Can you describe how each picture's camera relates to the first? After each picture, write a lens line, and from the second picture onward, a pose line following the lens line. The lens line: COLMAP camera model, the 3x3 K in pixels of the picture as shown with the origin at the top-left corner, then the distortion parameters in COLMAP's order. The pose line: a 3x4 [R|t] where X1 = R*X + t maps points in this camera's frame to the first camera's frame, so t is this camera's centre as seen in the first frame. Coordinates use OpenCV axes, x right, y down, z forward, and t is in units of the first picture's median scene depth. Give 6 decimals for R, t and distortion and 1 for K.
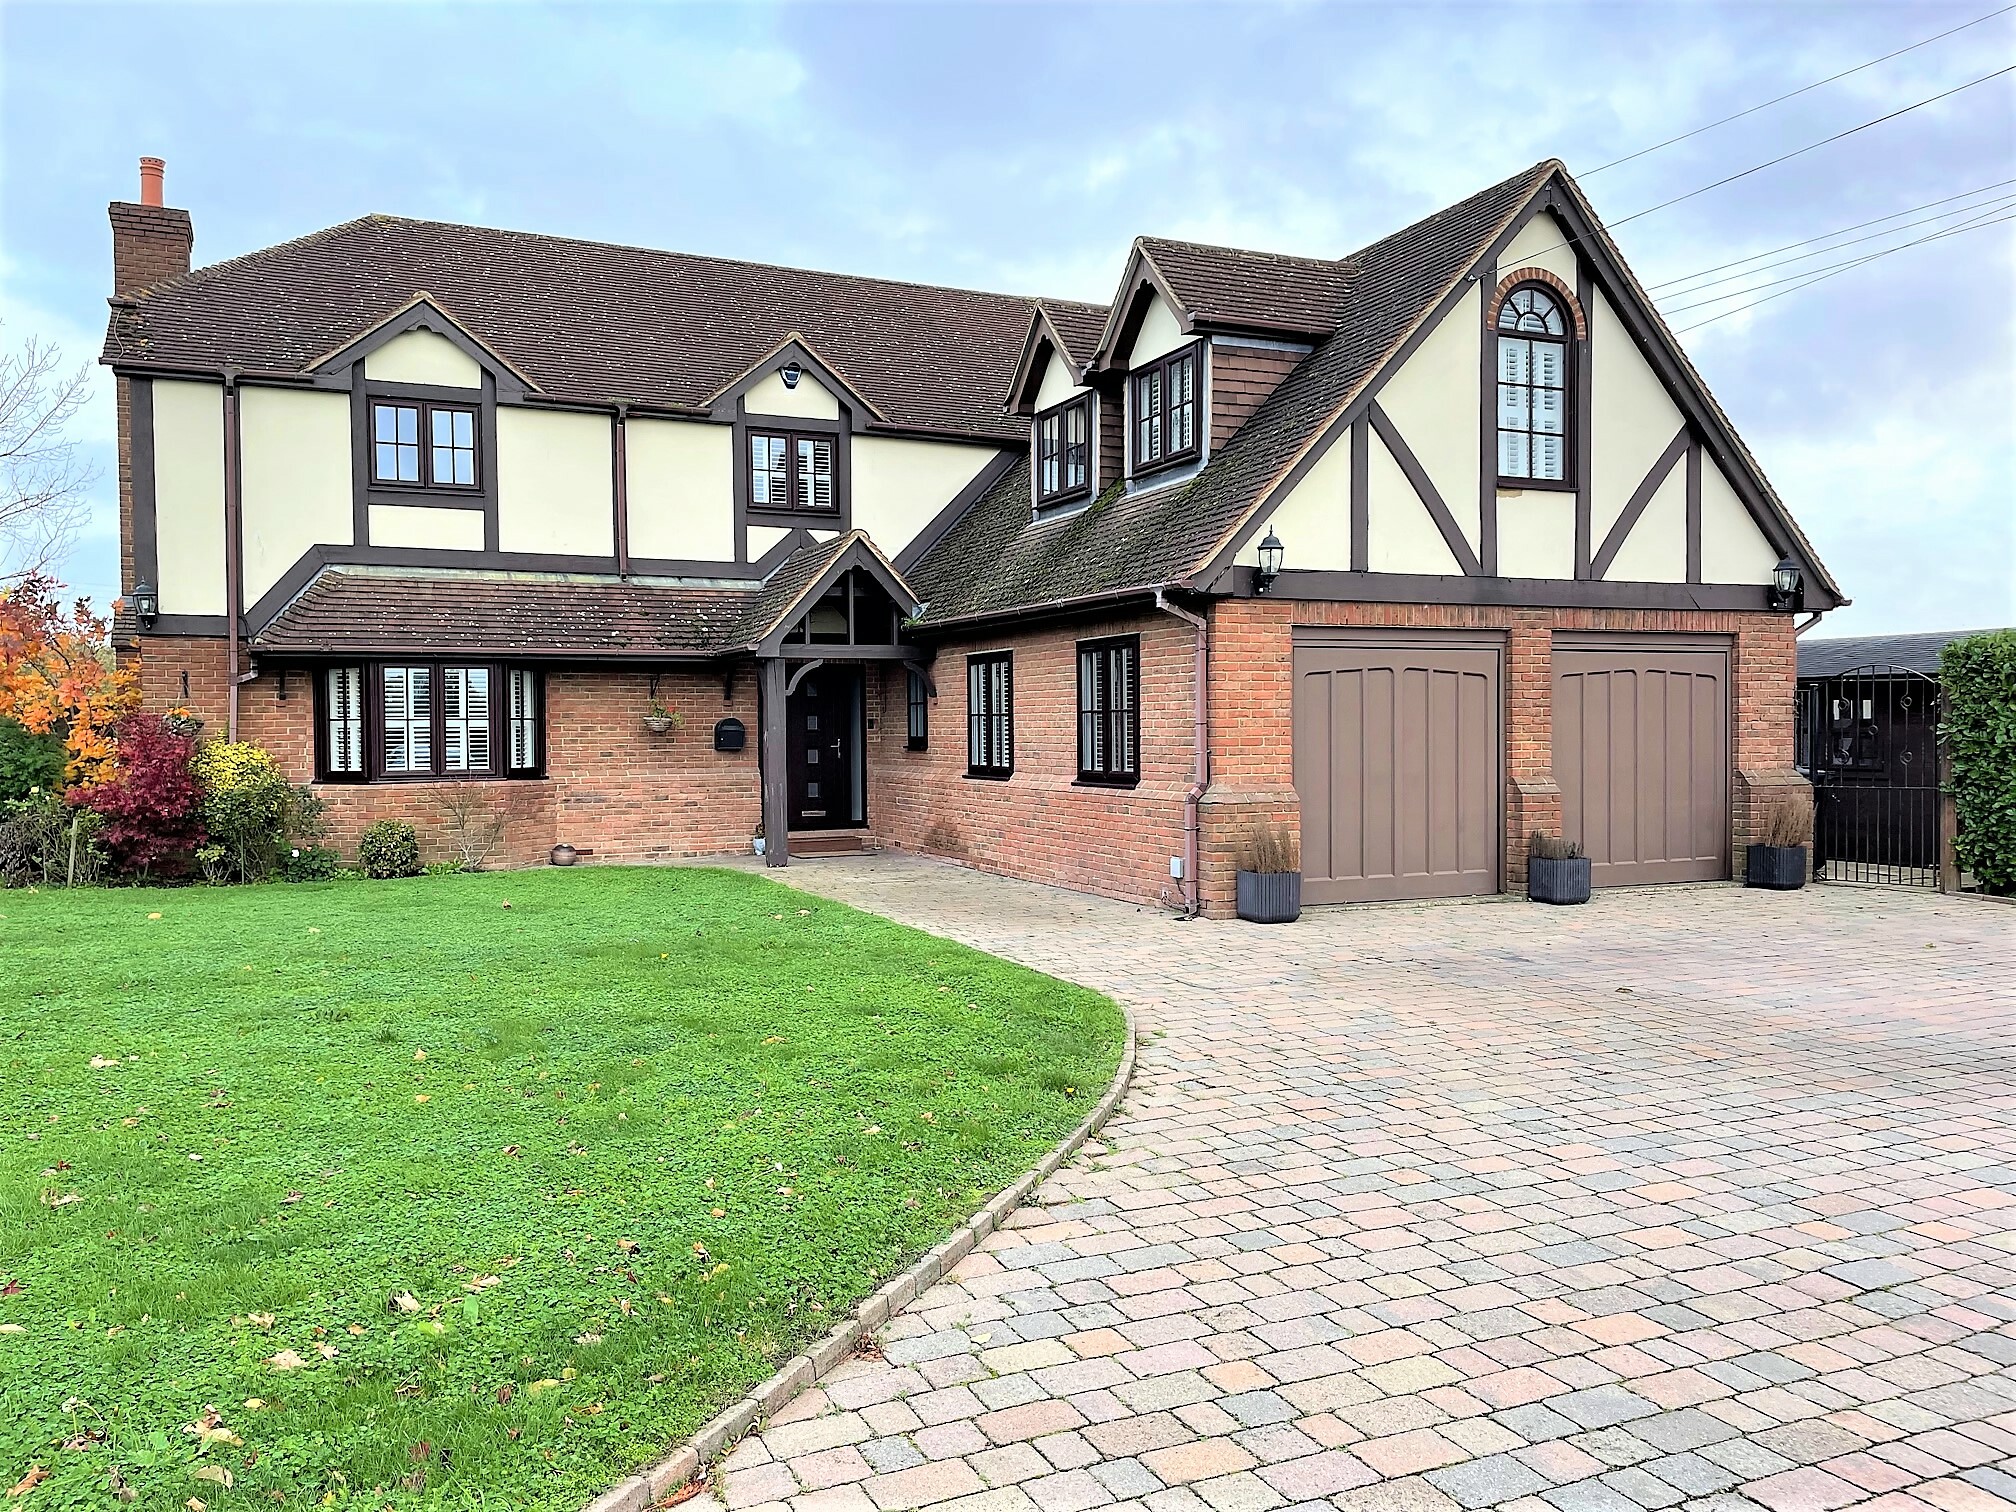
lens RADIAL K [[1553.5, 0, 1008.0], [0, 1553.5, 756.0], [0, 0, 1]] dist [0.113471, -0.142834]
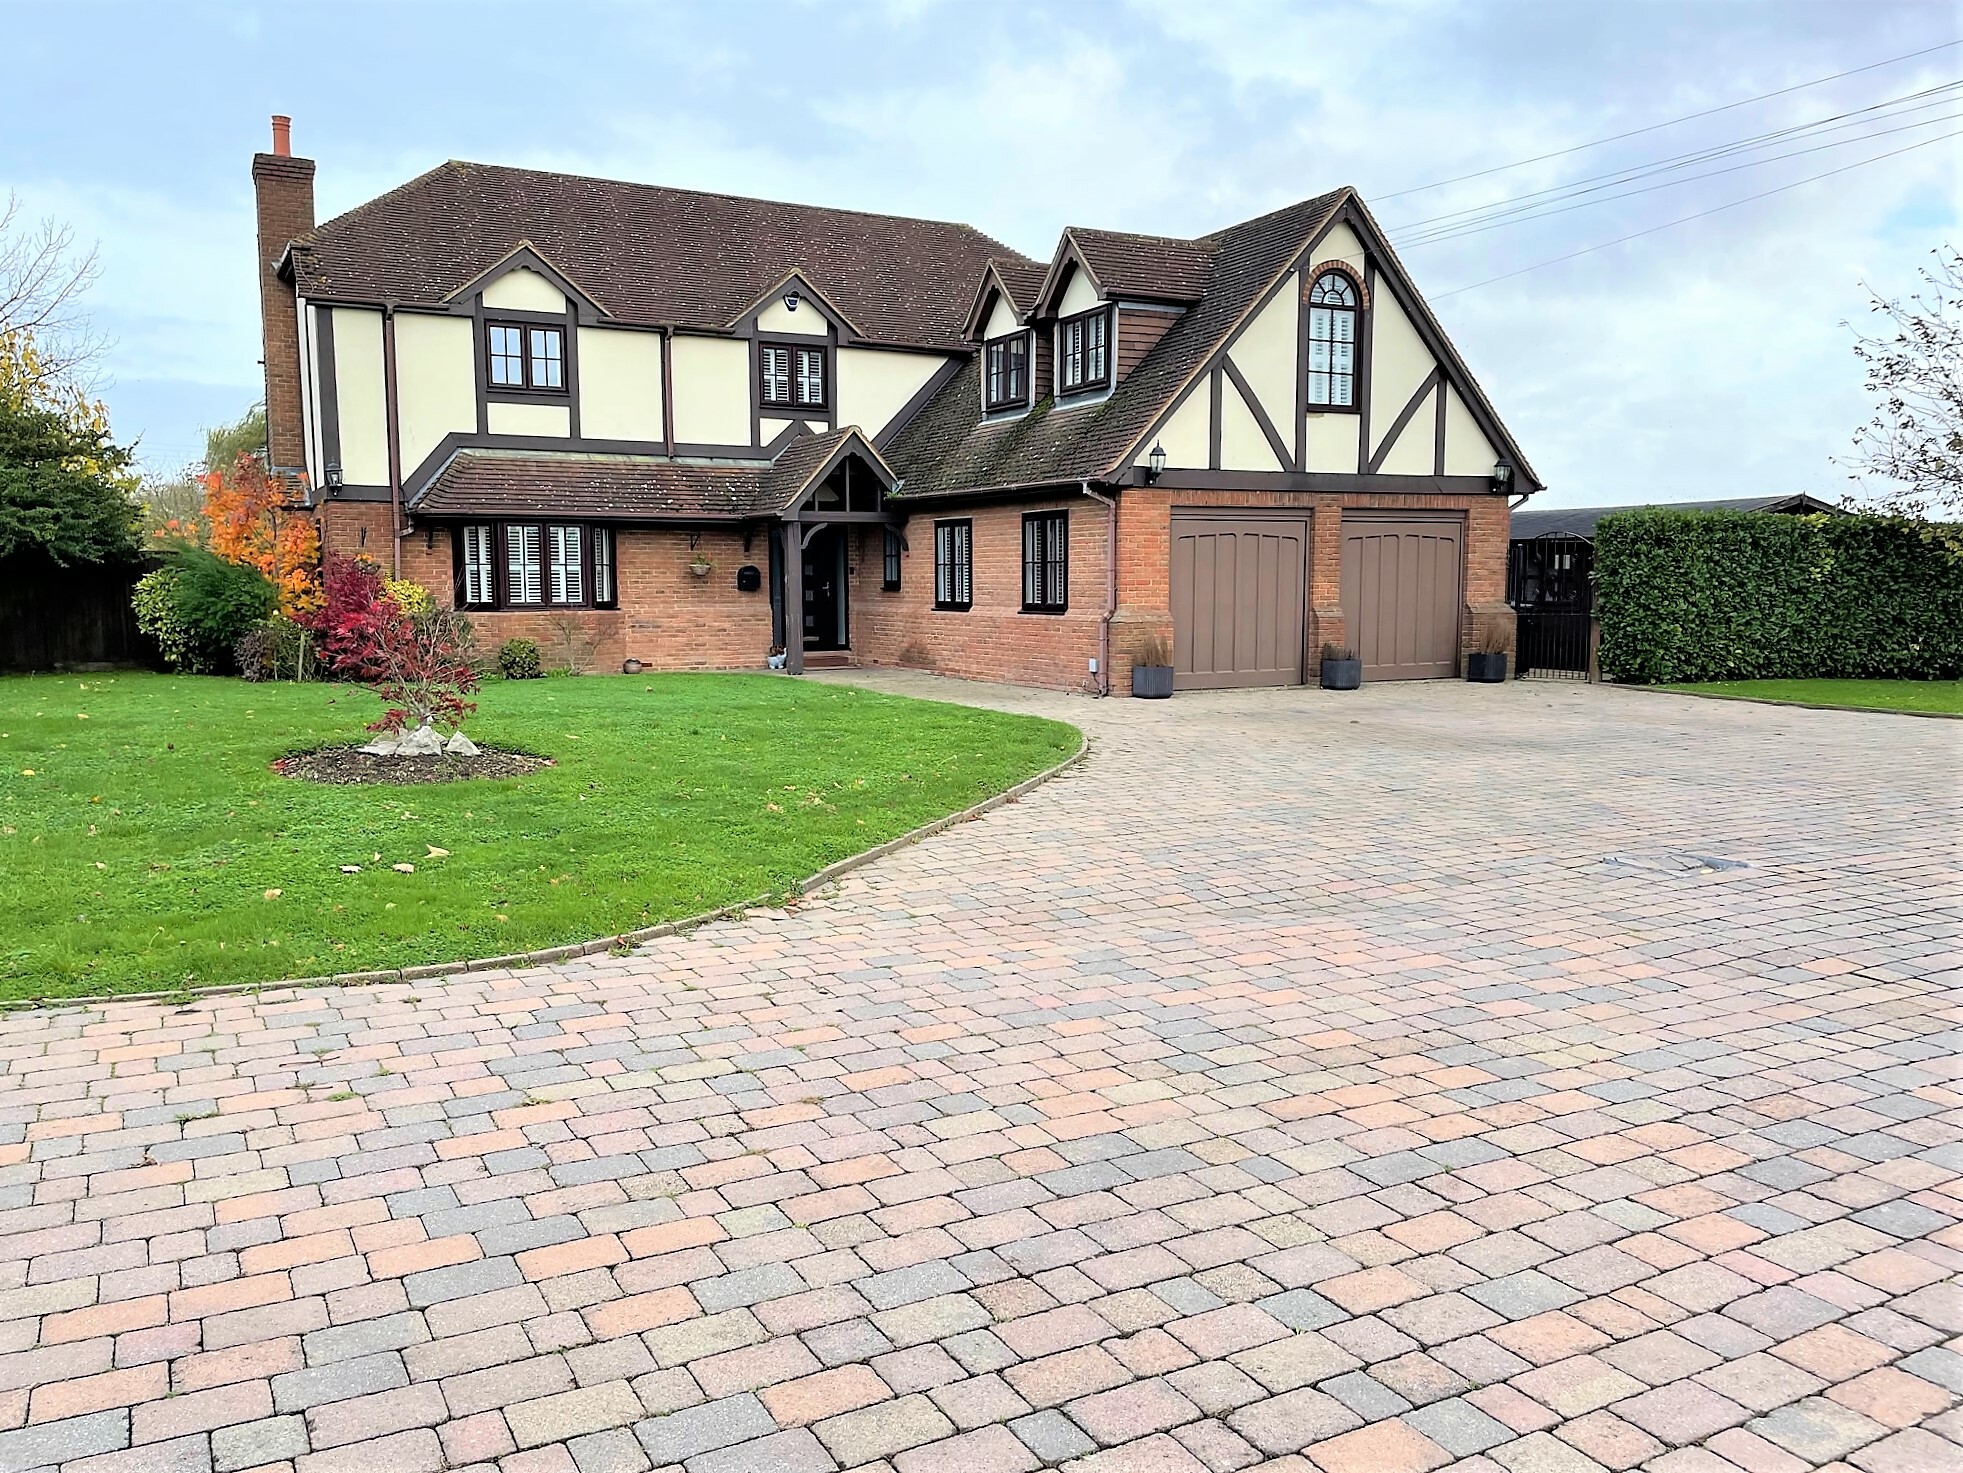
lens RADIAL K [[1512.6, 0, 981.5], [0, 1512.6, 736.5], [0, 0, 1]] dist [0.113471, -0.142834]
pose [[0.998122, -0.001894, 0.061229, -0.069813], [-0.003341, 0.996351, 0.085282, 0.011316], [-0.061167, -0.085327, 0.994474, -0.360499]]
